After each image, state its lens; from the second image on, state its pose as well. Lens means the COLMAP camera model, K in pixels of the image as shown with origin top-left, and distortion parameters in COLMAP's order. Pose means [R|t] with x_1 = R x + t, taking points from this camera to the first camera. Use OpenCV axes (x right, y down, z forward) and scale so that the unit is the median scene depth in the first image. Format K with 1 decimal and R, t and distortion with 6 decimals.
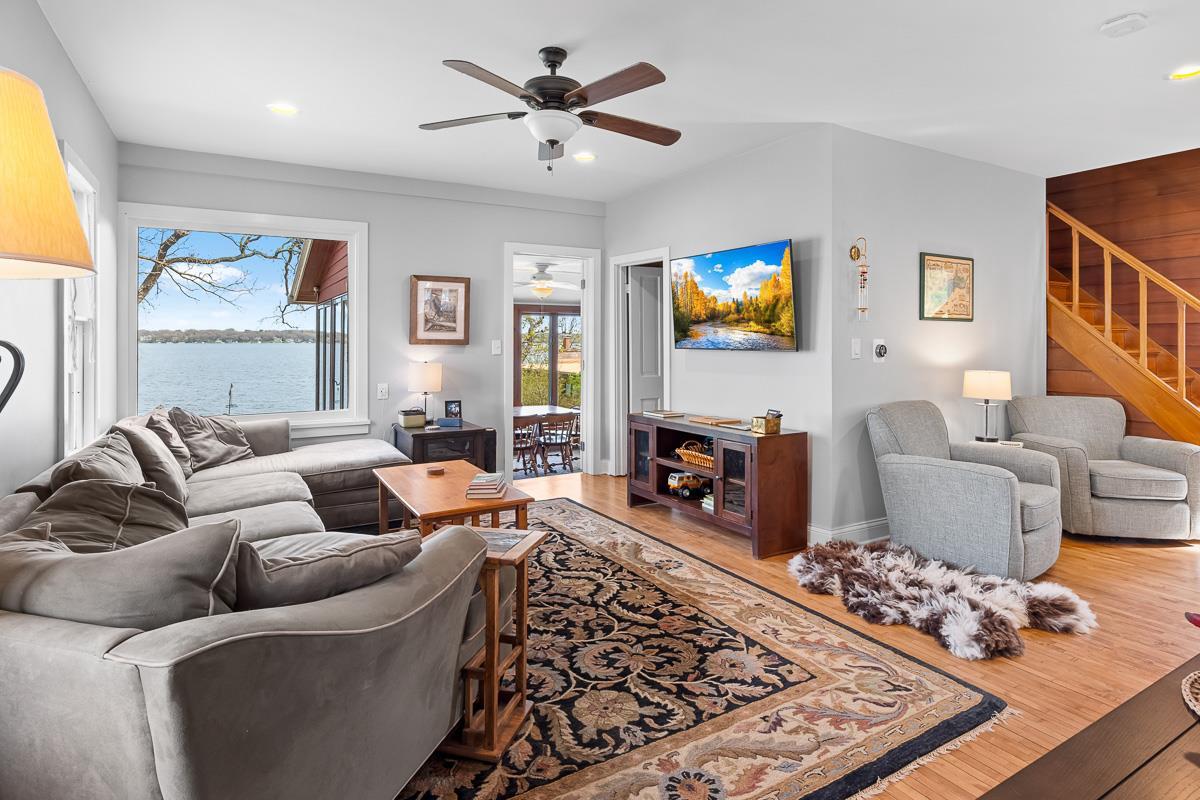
lens RADIAL K [[642.9, 0, 588.0], [0, 642.9, 334.0], [0, 0, 1]] dist [0.001055, 0.000215]
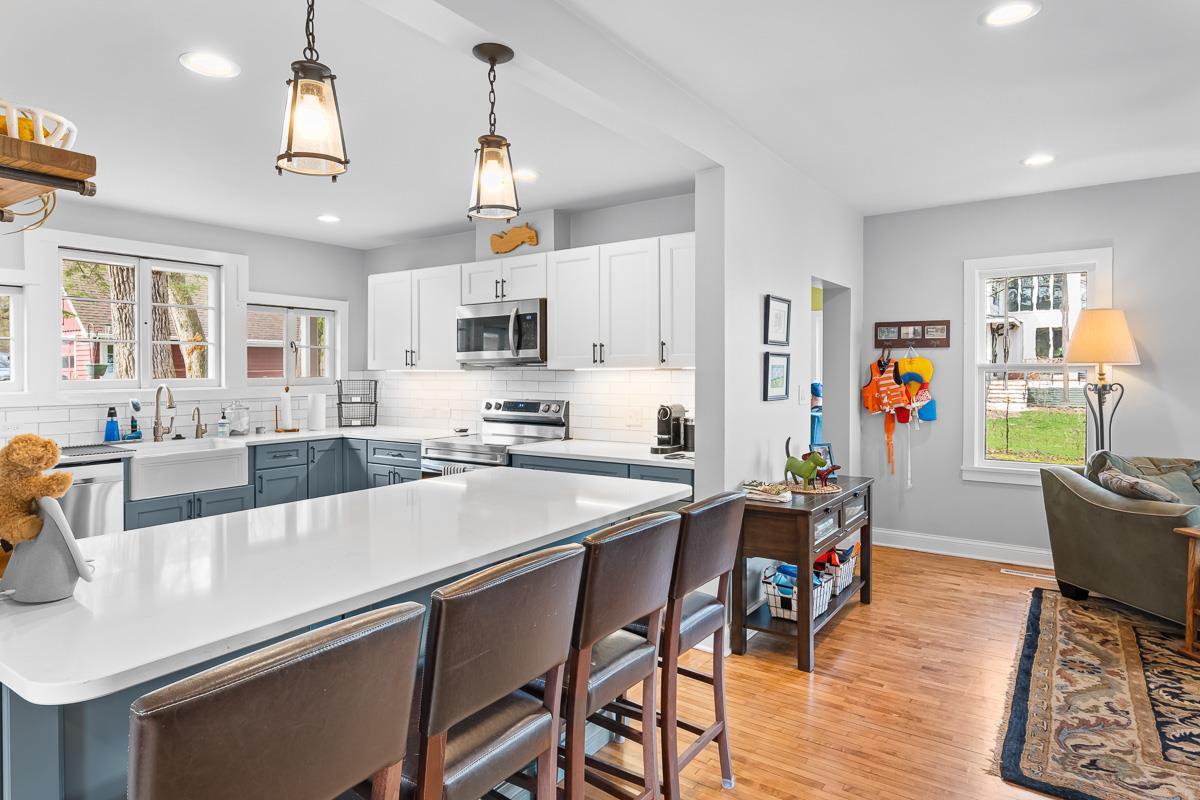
lens RADIAL K [[679.0, 0, 591.1], [0, 679.0, 377.3], [0, 0, 1]] dist [0.001163, 0.001121]
pose [[-0.908035, 0.005913, -0.418852, 1.071224], [0.005690, 0.999982, 0.001782, -0.015497], [0.418855, -0.000765, -0.908053, 1.095365]]
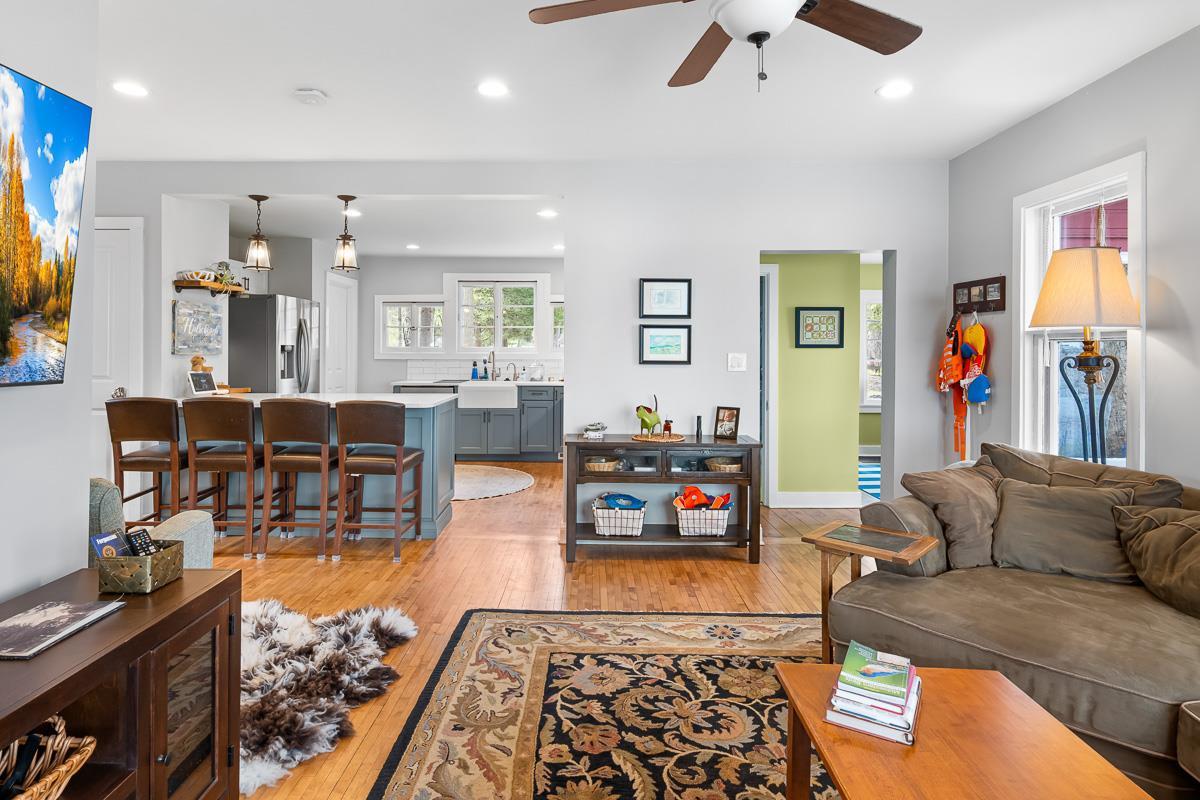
lens RADIAL K [[647.4, 0, 596.6], [0, 647.4, 347.8], [0, 0, 1]] dist [-0.001960, -0.000190]
pose [[-0.868394, -0.002243, 0.495869, -0.197033], [-0.007522, 0.999934, -0.008649, 0.005106], [-0.495817, -0.011240, -0.868354, 1.388153]]
